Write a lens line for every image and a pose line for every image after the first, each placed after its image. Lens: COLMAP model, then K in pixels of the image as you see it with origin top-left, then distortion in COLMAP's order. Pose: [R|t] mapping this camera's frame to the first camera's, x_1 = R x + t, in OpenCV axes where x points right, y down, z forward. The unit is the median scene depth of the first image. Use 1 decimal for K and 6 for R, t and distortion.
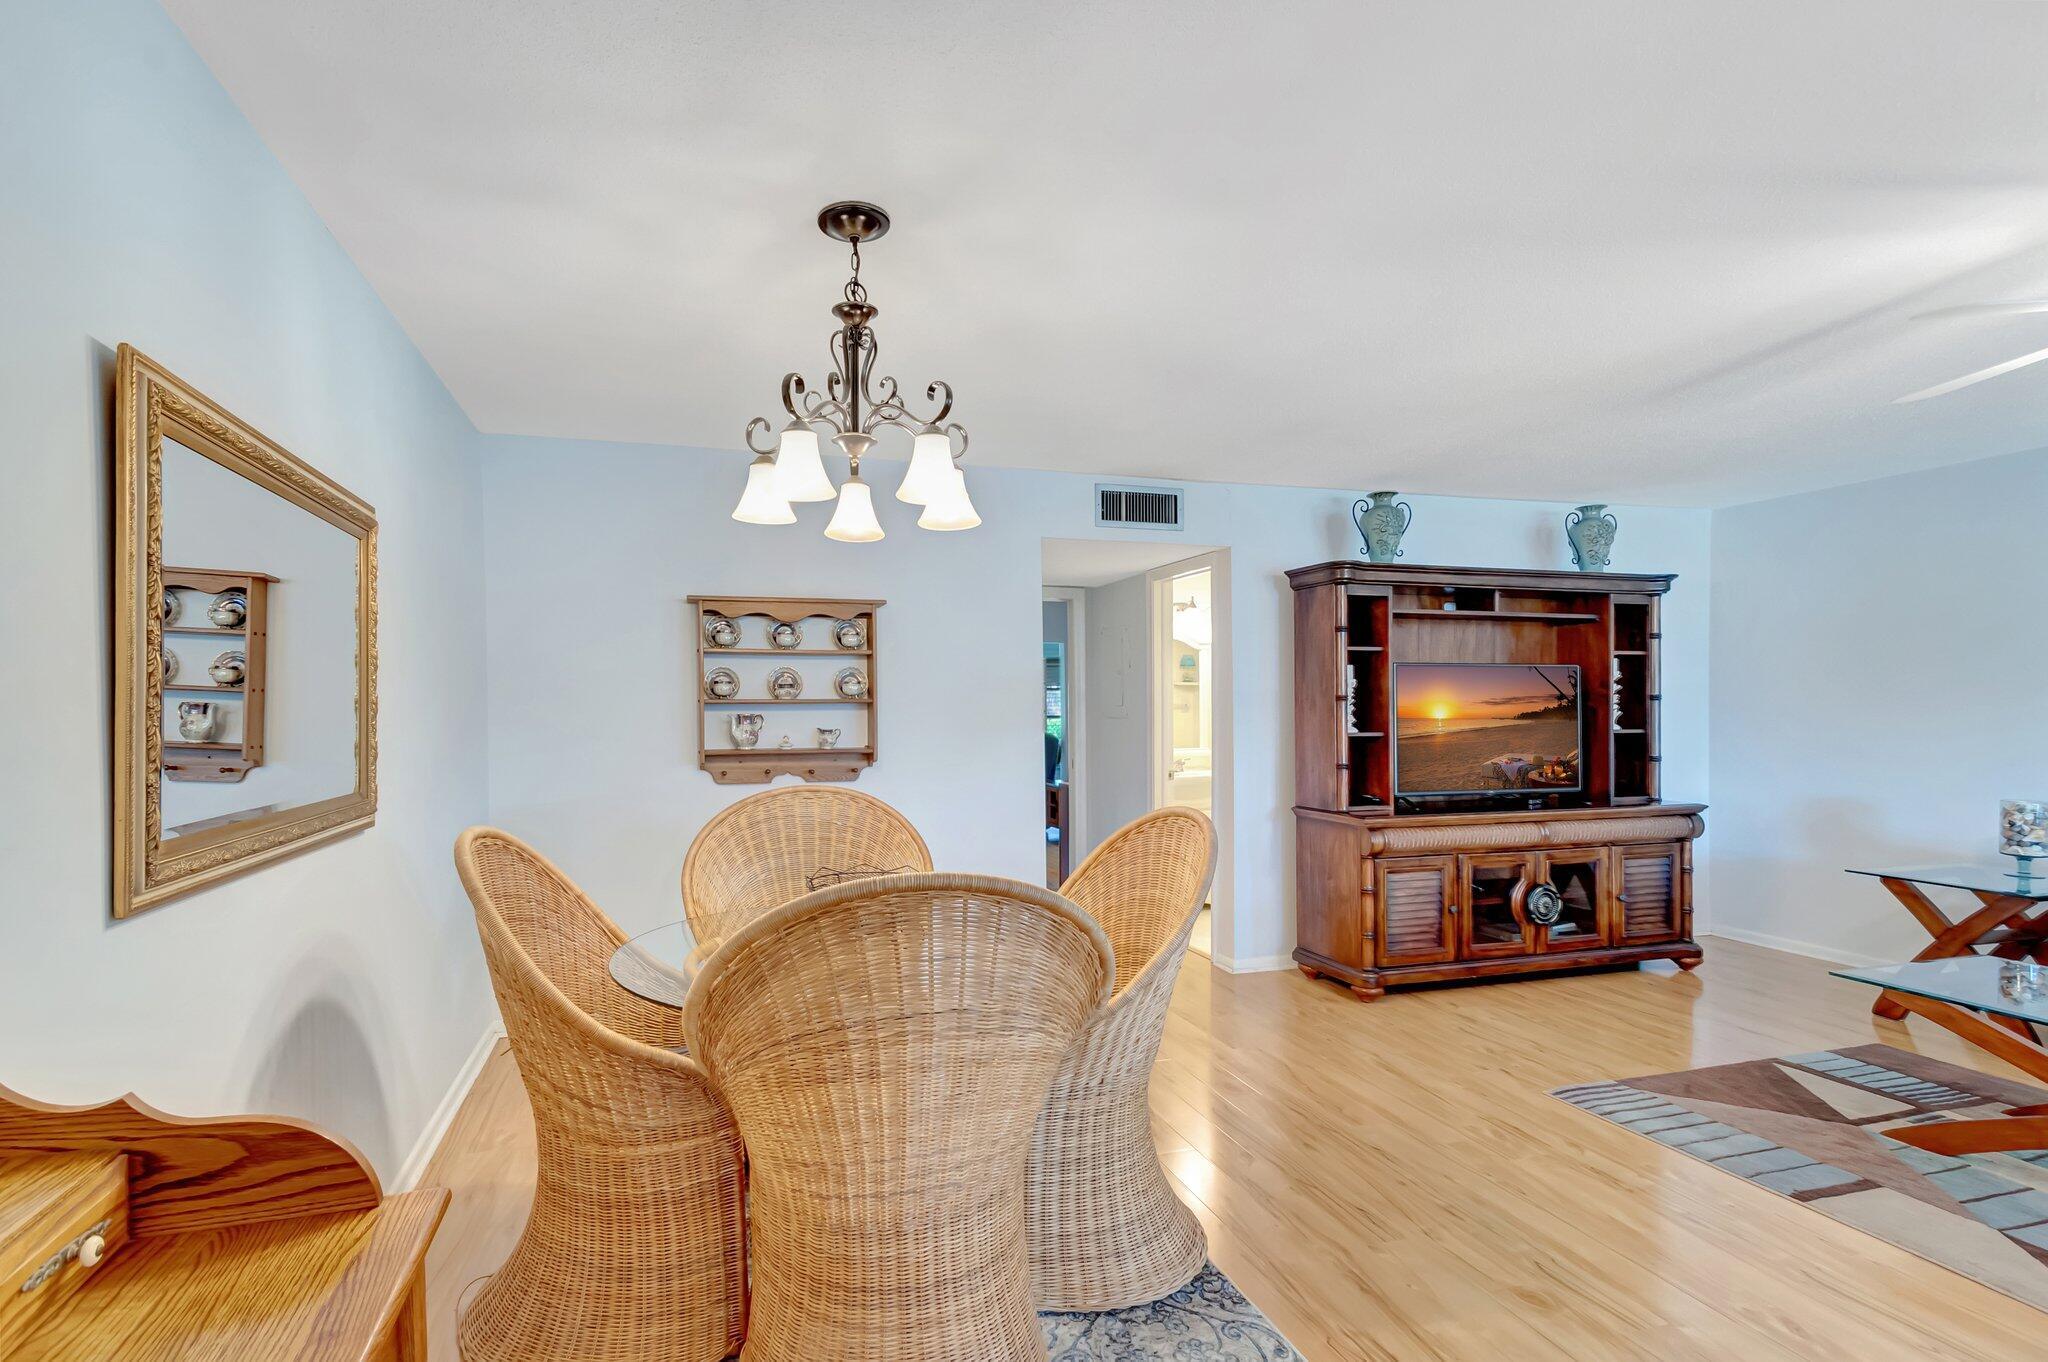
lens RADIAL K [[948.2, 0, 941.5], [0, 948.2, 713.0], [0, 0, 1]] dist [0.000789, -0.000663]
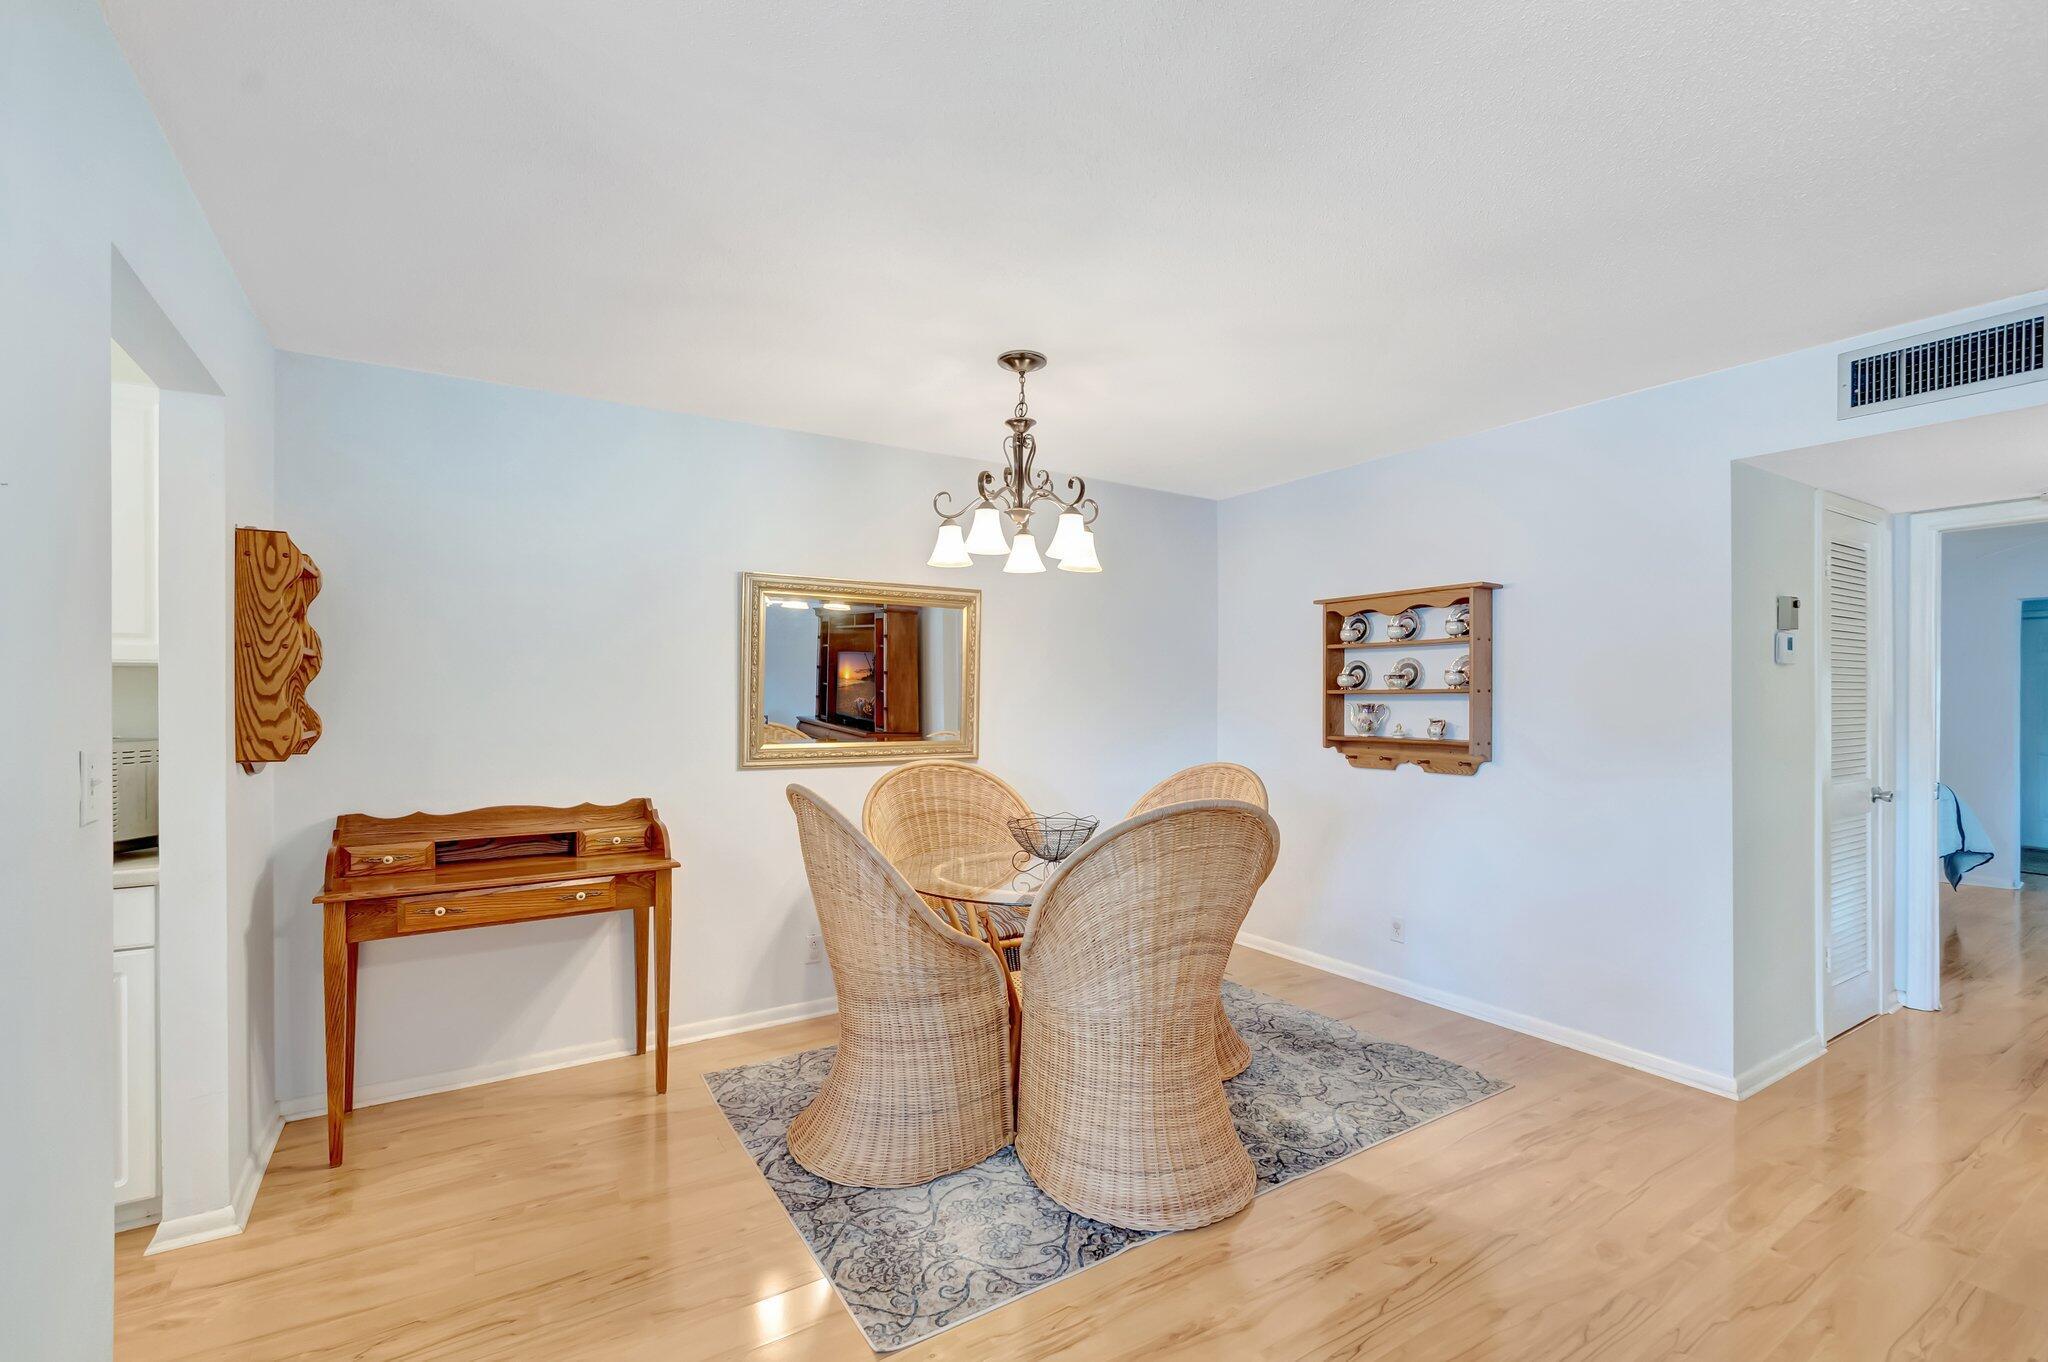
lens RADIAL K [[900.2, 0, 1014.3], [0, 900.2, 699.9], [0, 0, 1]] dist [0.012901, -0.004329]
pose [[0.311875, 0.007247, -0.950096, 0.621245], [-0.004754, 0.999970, 0.006067, -0.007001], [0.950111, 0.002625, 0.311900, 0.294346]]
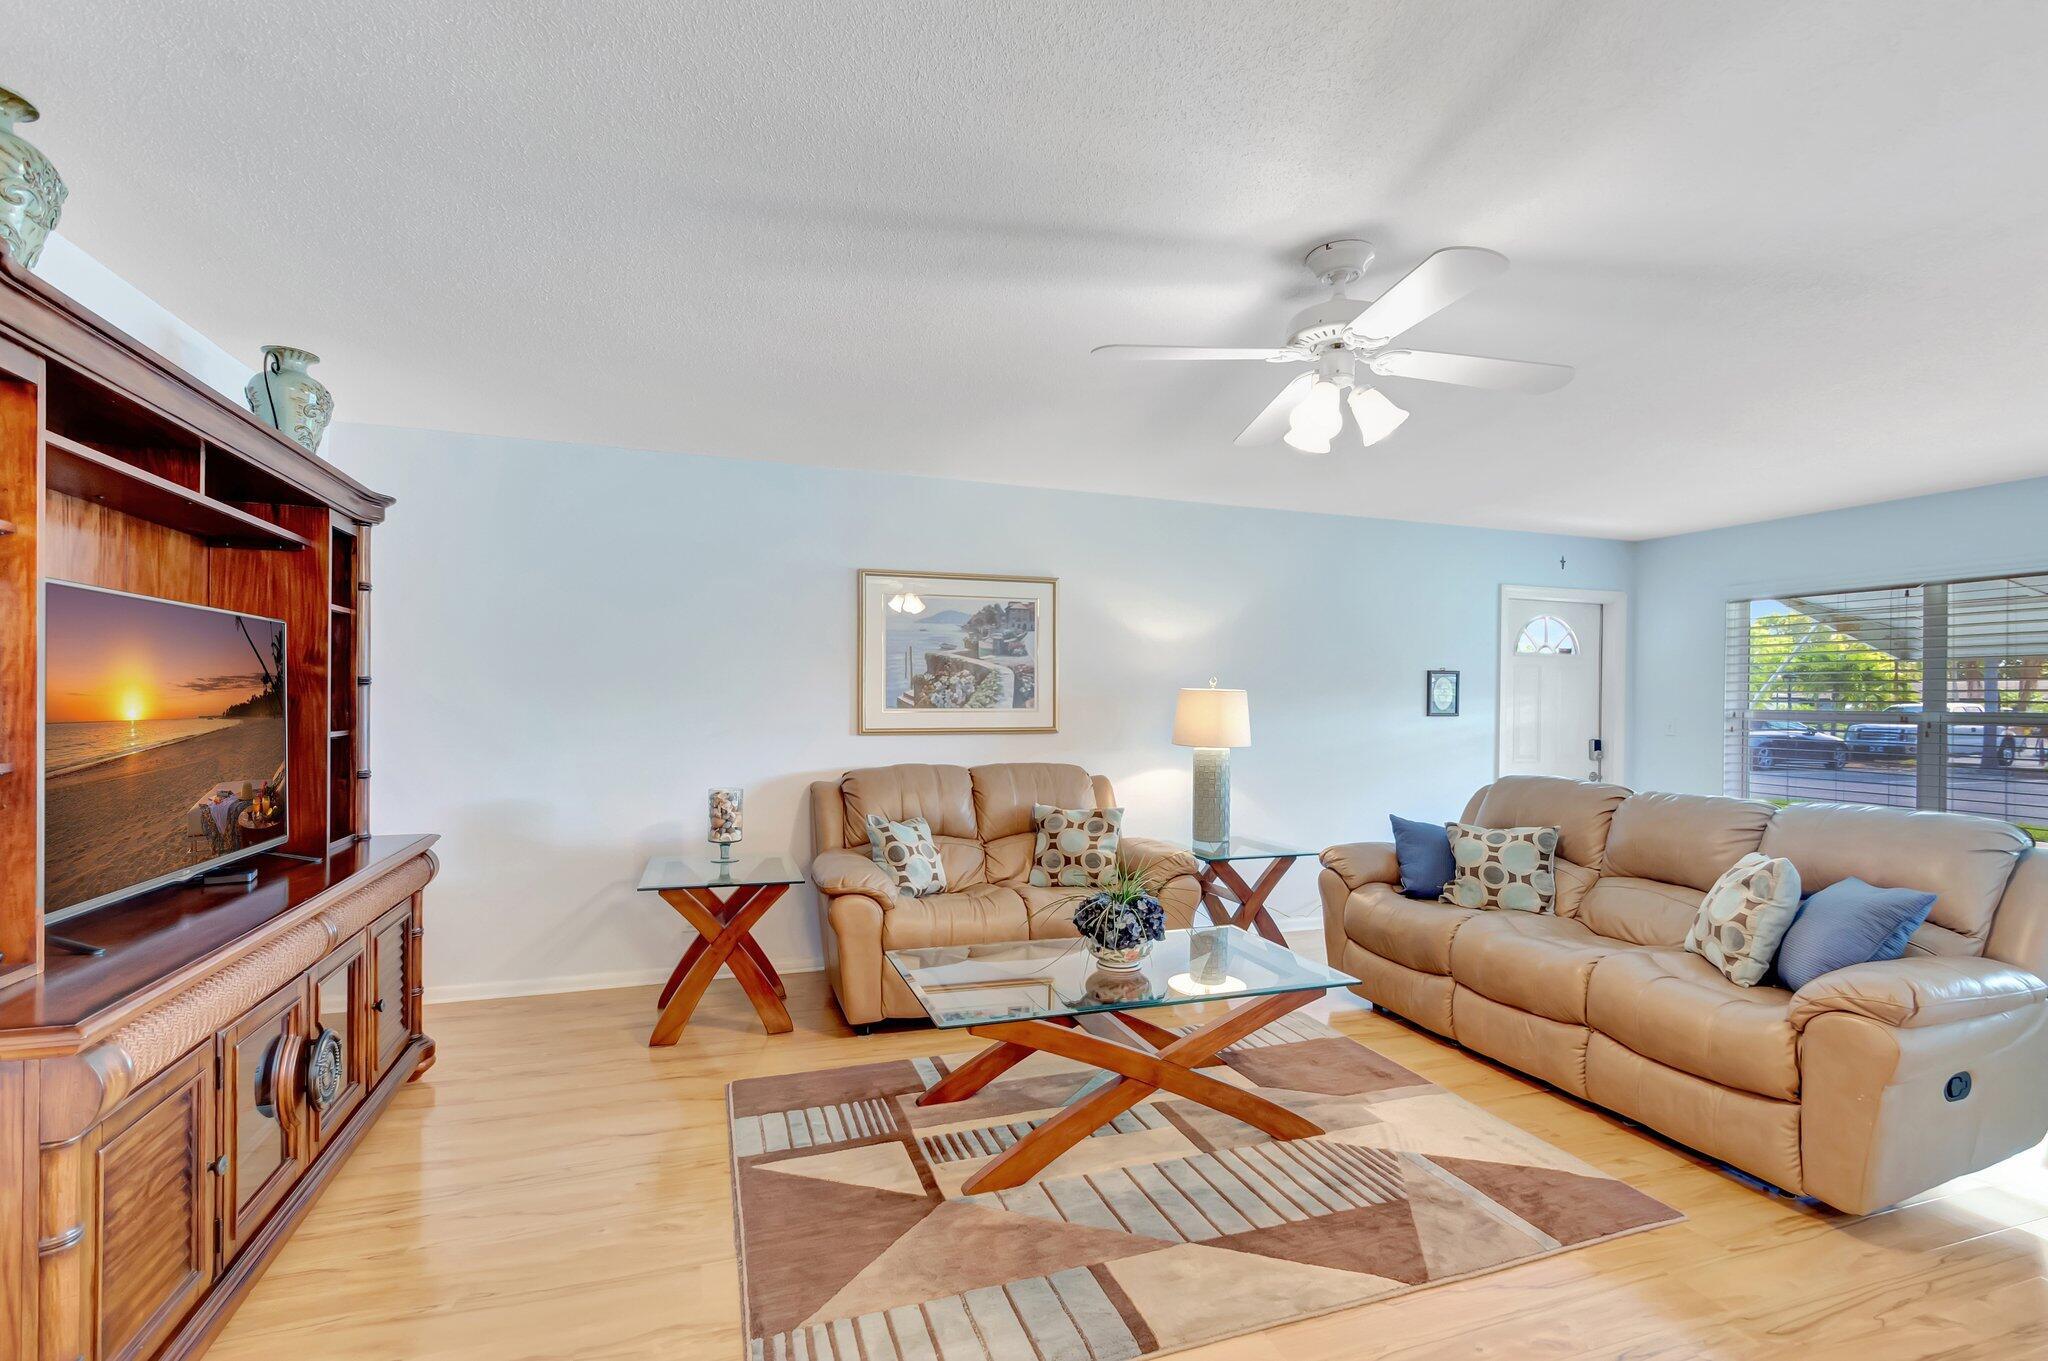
lens RADIAL K [[920.7, 0, 1032.8], [0, 920.7, 696.4], [0, 0, 1]] dist [0.001124, 0.000179]
pose [[-0.072308, 0.004539, 0.997372, 0.099373], [-0.005612, 0.999972, -0.004958, -0.005411], [-0.997367, -0.005956, -0.072281, 0.684710]]
